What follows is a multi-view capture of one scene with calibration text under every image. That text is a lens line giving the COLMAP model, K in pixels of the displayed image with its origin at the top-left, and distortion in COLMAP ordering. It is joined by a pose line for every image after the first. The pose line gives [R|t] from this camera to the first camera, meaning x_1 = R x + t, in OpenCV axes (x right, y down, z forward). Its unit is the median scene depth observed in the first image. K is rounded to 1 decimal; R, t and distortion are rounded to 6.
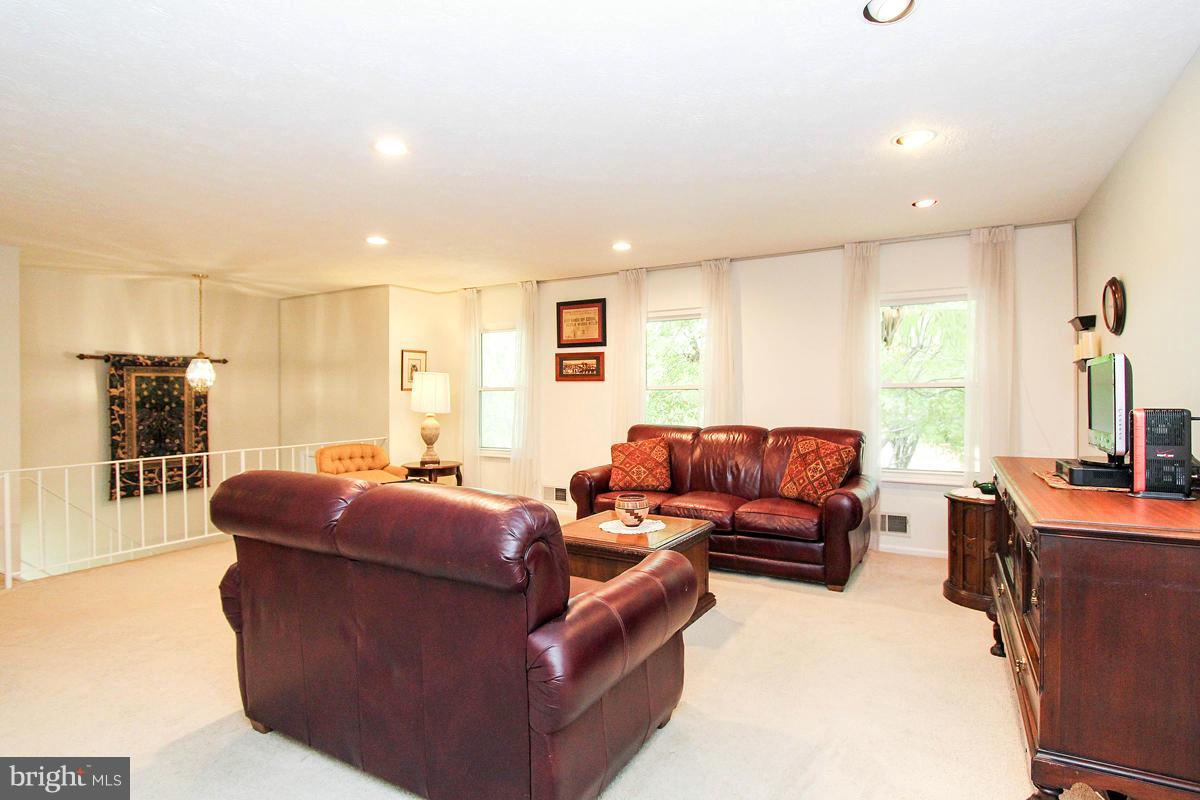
lens RADIAL K [[578.9, 0, 605.5], [0, 578.9, 396.9], [0, 0, 1]] dist [-0.023493, 0.004050]
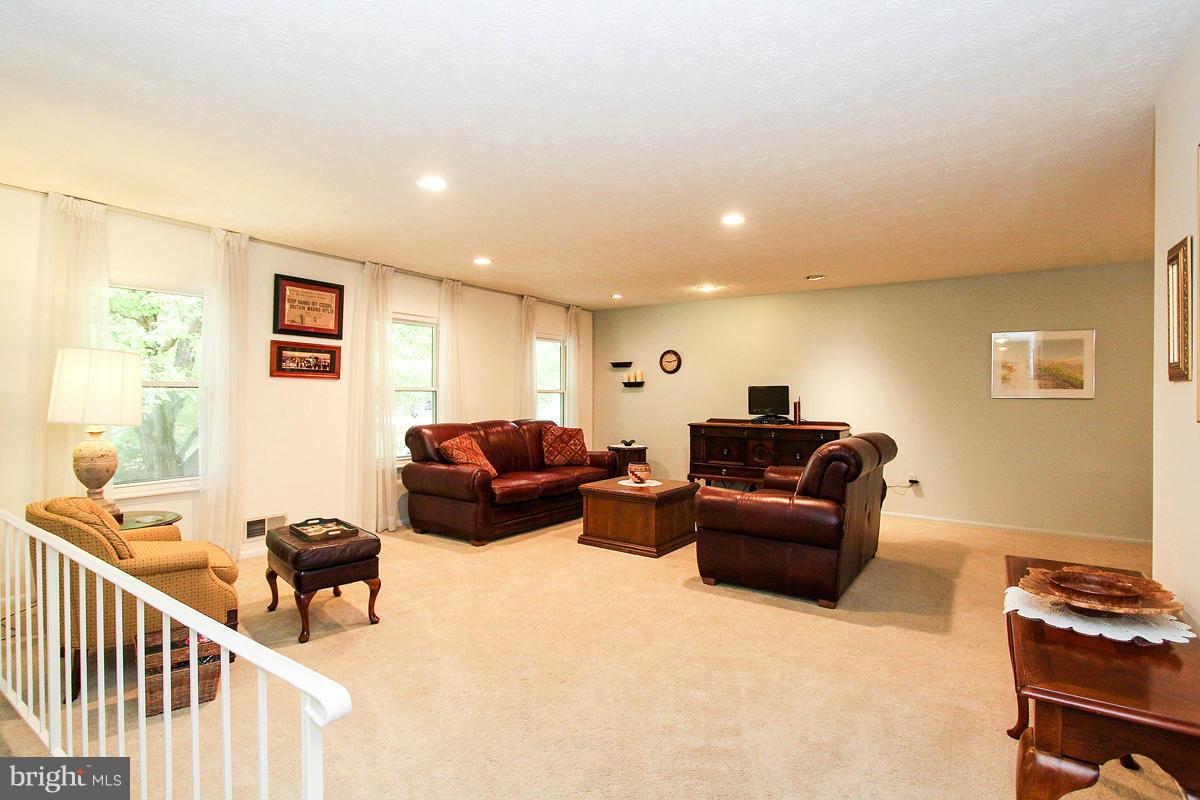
lens RADIAL K [[578.9, 0, 602.6], [0, 578.9, 397.1], [0, 0, 1]] dist [-0.023493, 0.004050]
pose [[0.073346, -0.000835, 0.997306, -0.829547], [-0.005777, 0.999983, 0.001262, -0.003921], [-0.997290, -0.005854, 0.073340, 0.529310]]
